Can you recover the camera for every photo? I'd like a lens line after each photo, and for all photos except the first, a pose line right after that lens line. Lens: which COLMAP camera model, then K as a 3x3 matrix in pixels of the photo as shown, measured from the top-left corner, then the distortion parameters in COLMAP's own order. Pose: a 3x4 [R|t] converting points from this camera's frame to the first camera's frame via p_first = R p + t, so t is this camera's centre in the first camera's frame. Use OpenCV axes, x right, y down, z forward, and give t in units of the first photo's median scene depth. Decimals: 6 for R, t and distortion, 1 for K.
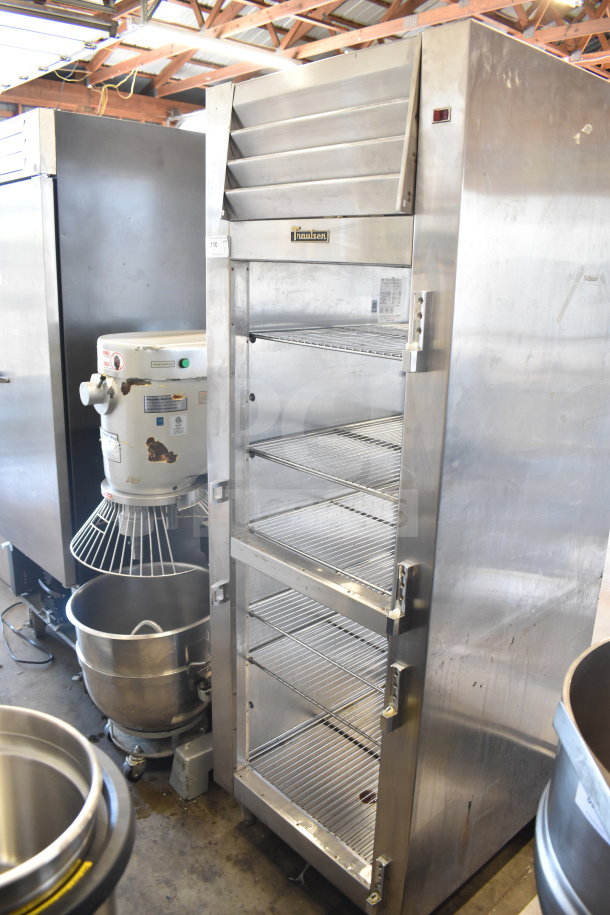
lens RADIAL K [[707.4, 0, 305.0], [0, 707.4, 457.5], [0, 0, 1]] dist [-0.090244, 0.006943]
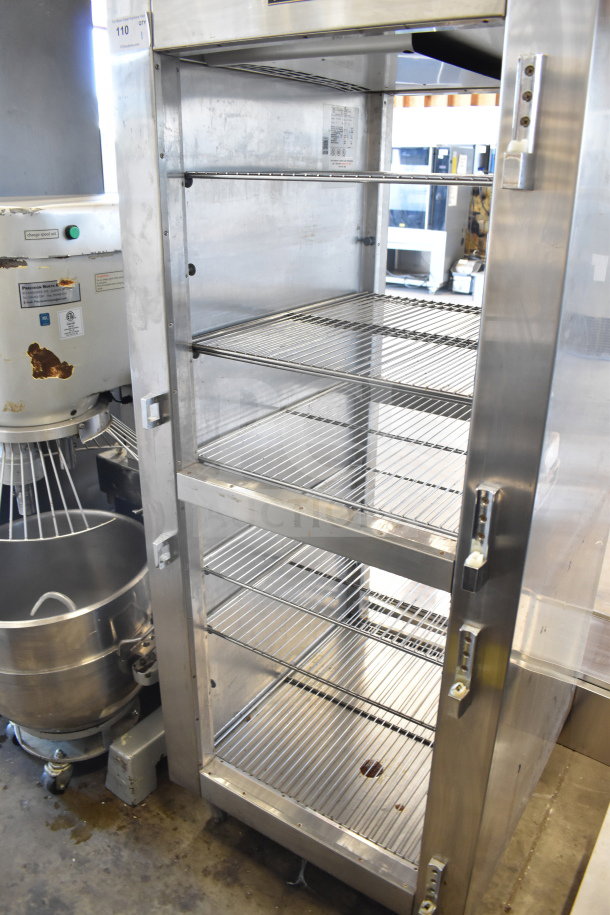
lens RADIAL K [[707.4, 0, 305.0], [0, 707.4, 457.5], [0, 0, 1]] dist [-0.090244, 0.006943]
pose [[0.970877, -0.105734, 0.214982, -0.117755], [0.077676, 0.987792, 0.135035, 0.010670], [-0.226635, -0.114403, 0.967238, 0.258596]]
